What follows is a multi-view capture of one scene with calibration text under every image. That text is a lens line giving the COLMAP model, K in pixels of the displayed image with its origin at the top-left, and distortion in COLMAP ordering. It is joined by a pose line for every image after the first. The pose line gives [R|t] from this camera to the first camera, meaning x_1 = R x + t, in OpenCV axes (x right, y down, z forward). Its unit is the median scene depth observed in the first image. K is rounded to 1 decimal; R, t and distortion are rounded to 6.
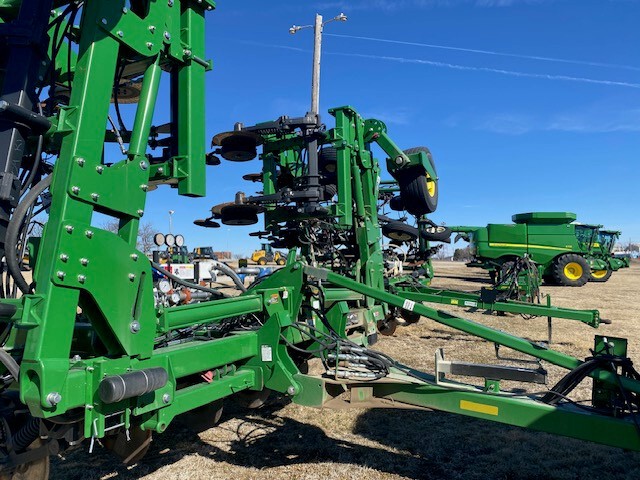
lens RADIAL K [[483.2, 0, 323.5], [0, 483.2, 230.2], [0, 0, 1]] dist [0.007635, -0.006766]
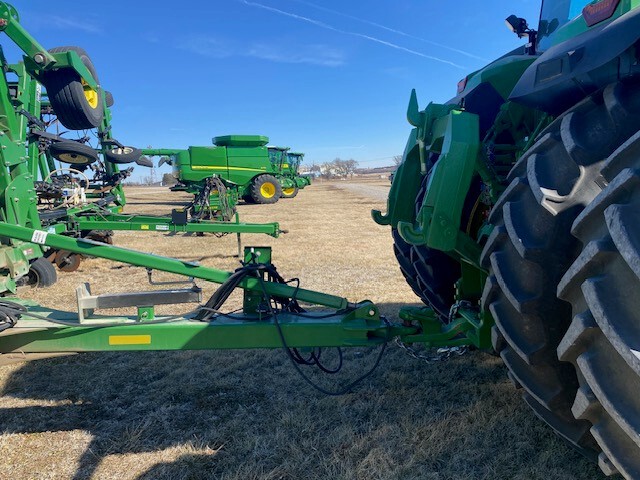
lens RADIAL K [[483.2, 0, 323.5], [0, 483.2, 230.2], [0, 0, 1]] dist [0.007635, -0.006766]
pose [[0.833003, -0.096533, 0.544782, 0.082822], [0.010891, 0.987331, 0.158298, 0.013310], [-0.553162, -0.125930, 0.823501, 0.042768]]
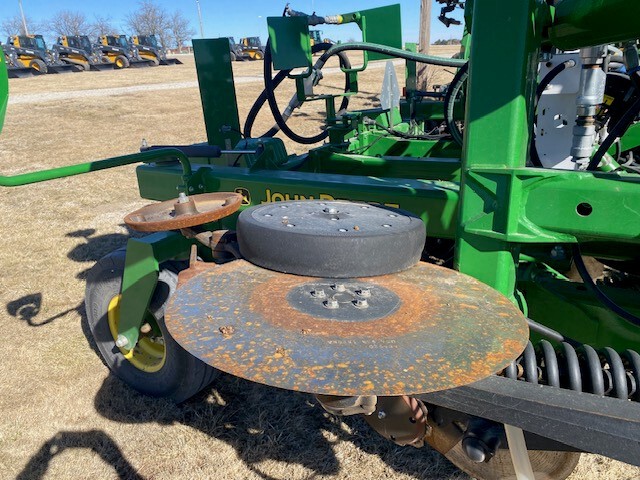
lens RADIAL K [[483.2, 0, 323.5], [0, 483.2, 230.2], [0, 0, 1]] dist [0.007635, -0.006766]
pose [[0.996251, -0.005329, -0.086342, -0.402795], [0.040127, 0.912695, 0.406667, 0.012180], [0.076637, -0.408607, 0.909487, 0.285772]]
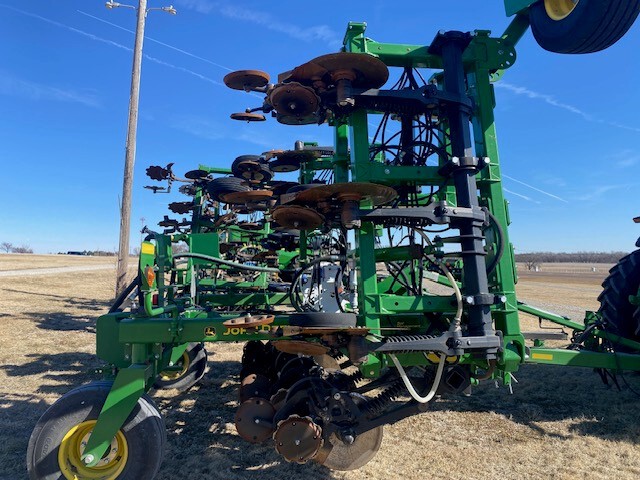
lens RADIAL K [[478.4, 0, 321.1], [0, 478.4, 233.6], [0, 0, 1]] dist [0.001613, -0.003597]
pose [[0.829722, 0.056857, 0.555274, -0.709556], [-0.063694, 0.997945, -0.007008, -0.000679], [-0.554531, -0.029553, 0.831638, 0.029979]]
